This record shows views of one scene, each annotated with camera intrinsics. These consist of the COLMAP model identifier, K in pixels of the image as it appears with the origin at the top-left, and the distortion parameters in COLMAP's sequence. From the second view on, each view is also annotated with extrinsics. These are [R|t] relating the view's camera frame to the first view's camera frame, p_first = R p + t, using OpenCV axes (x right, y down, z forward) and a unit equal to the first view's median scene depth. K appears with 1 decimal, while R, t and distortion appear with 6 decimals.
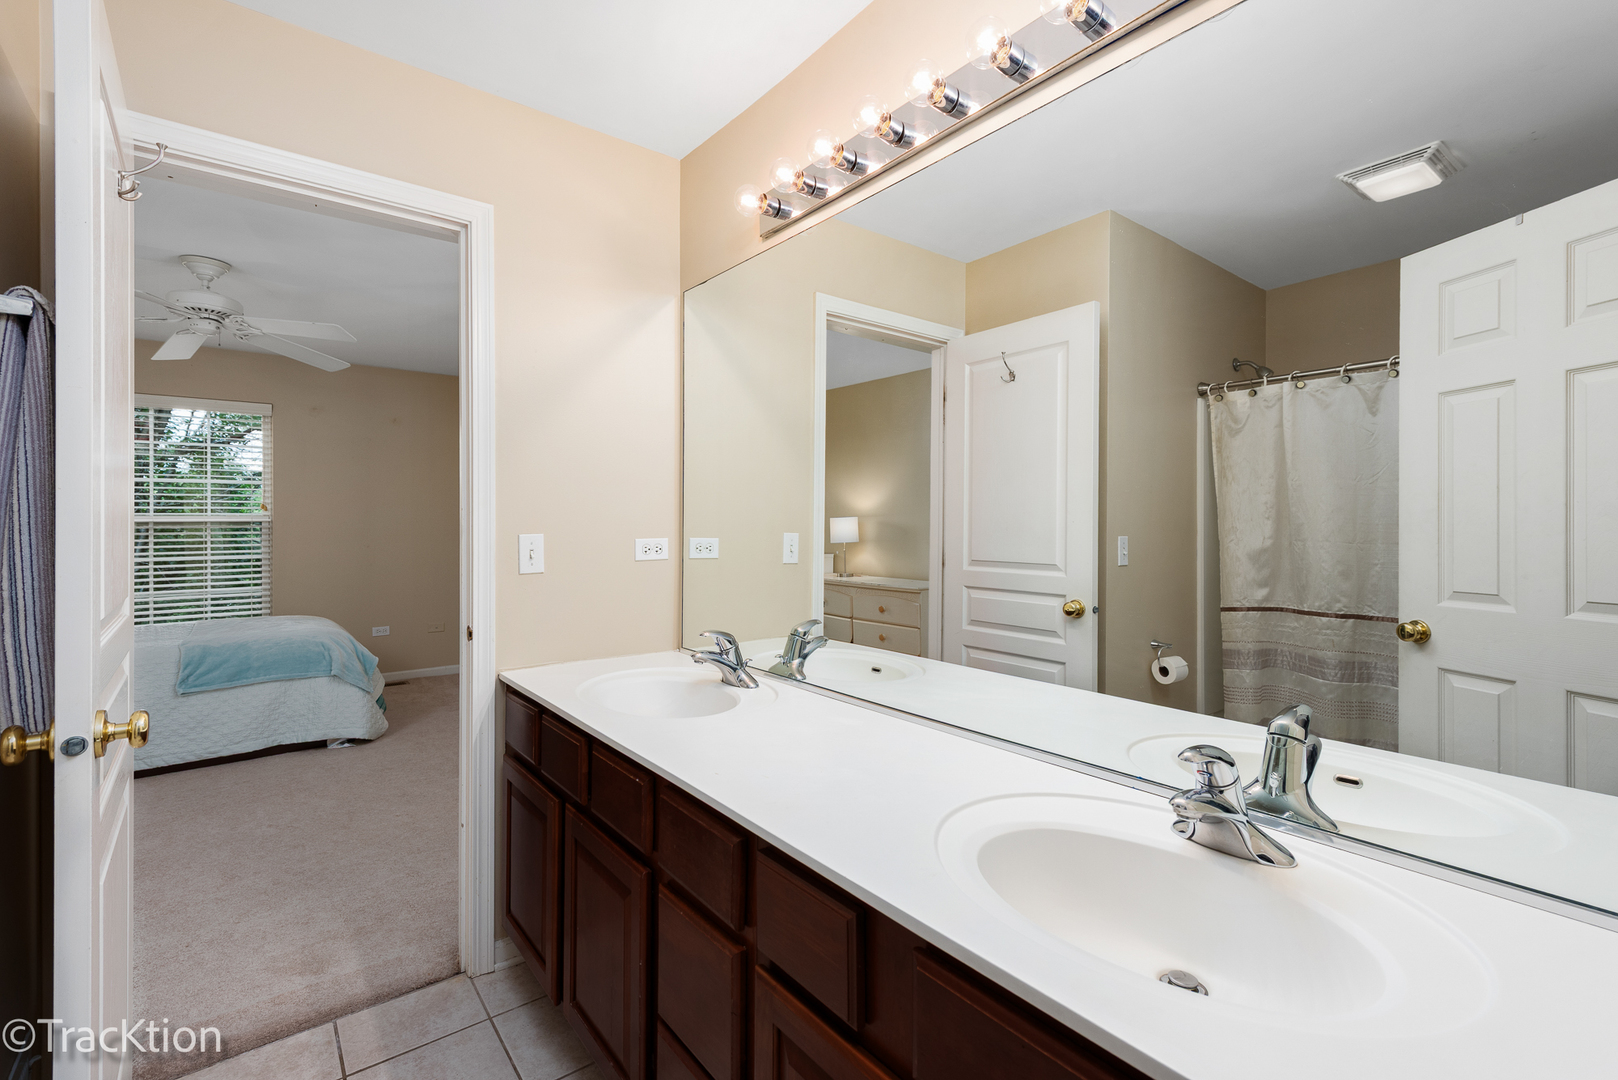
lens RADIAL K [[707.8, 0, 810.6], [0, 707.8, 529.0], [0, 0, 1]] dist [0.013014, -0.004863]
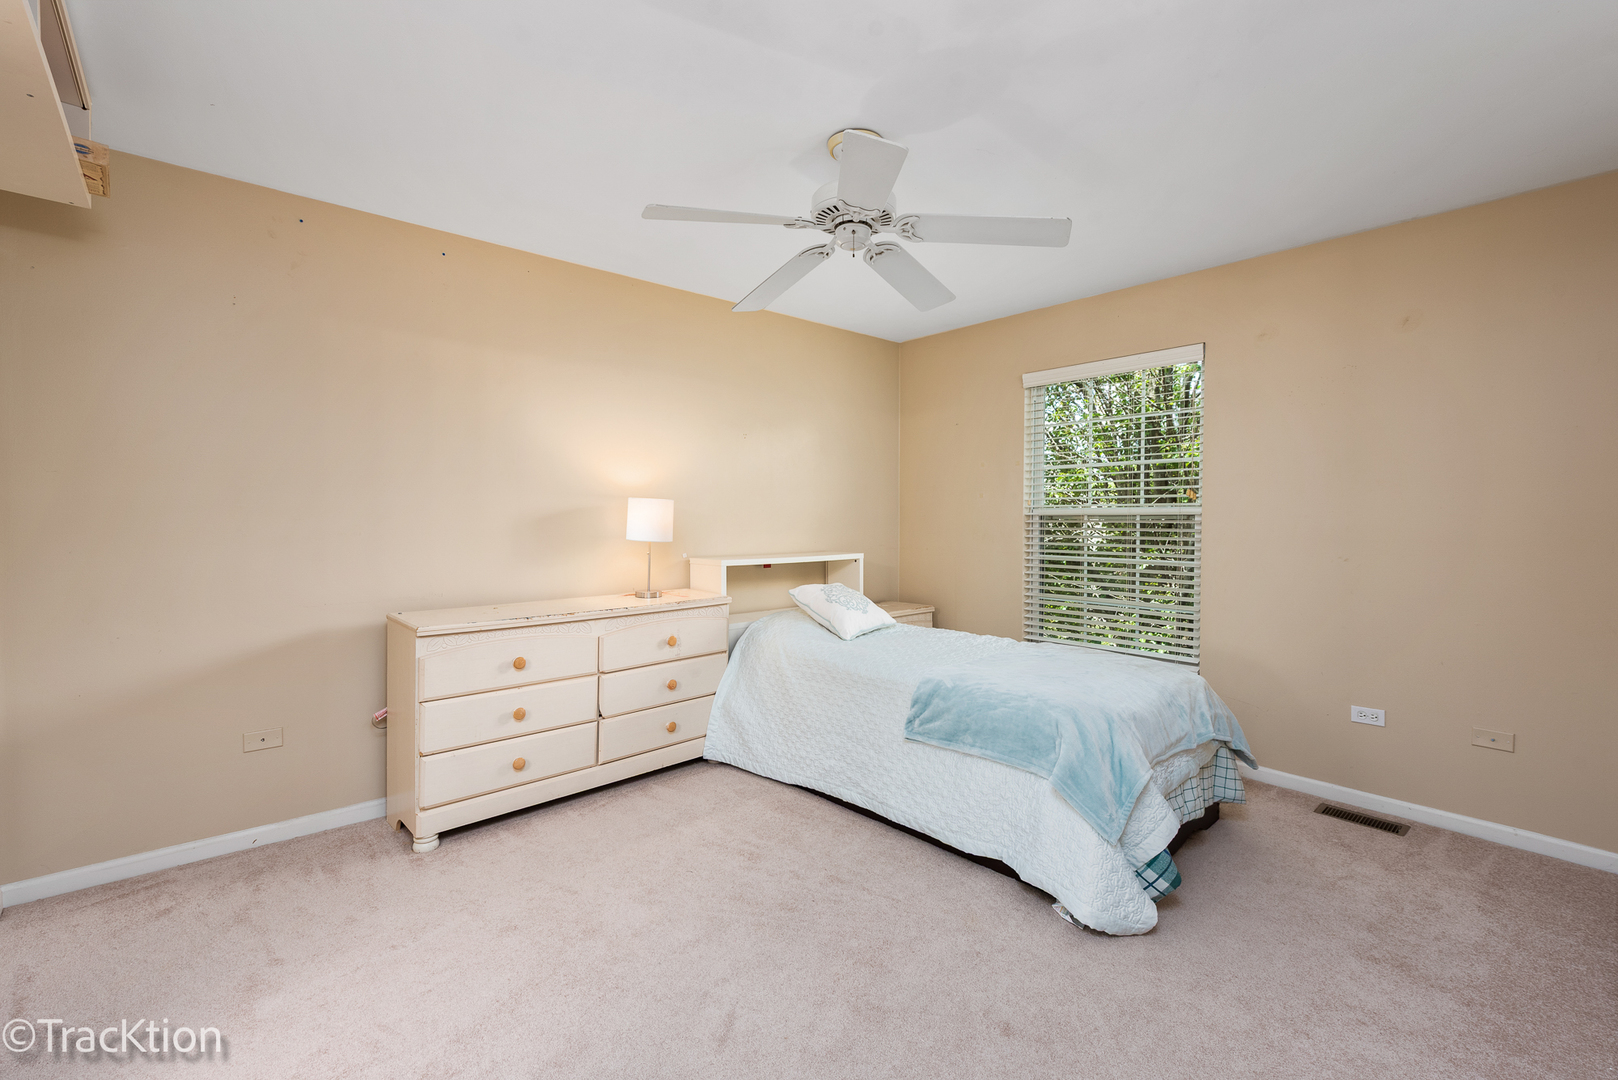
lens RADIAL K [[707.8, 0, 811.4], [0, 707.8, 532.9], [0, 0, 1]] dist [0.013014, -0.004863]
pose [[0.054103, 0.021720, -0.998299, -0.127753], [-0.011726, 0.999708, 0.021115, -0.003935], [0.998467, 0.010564, 0.054341, 0.812536]]
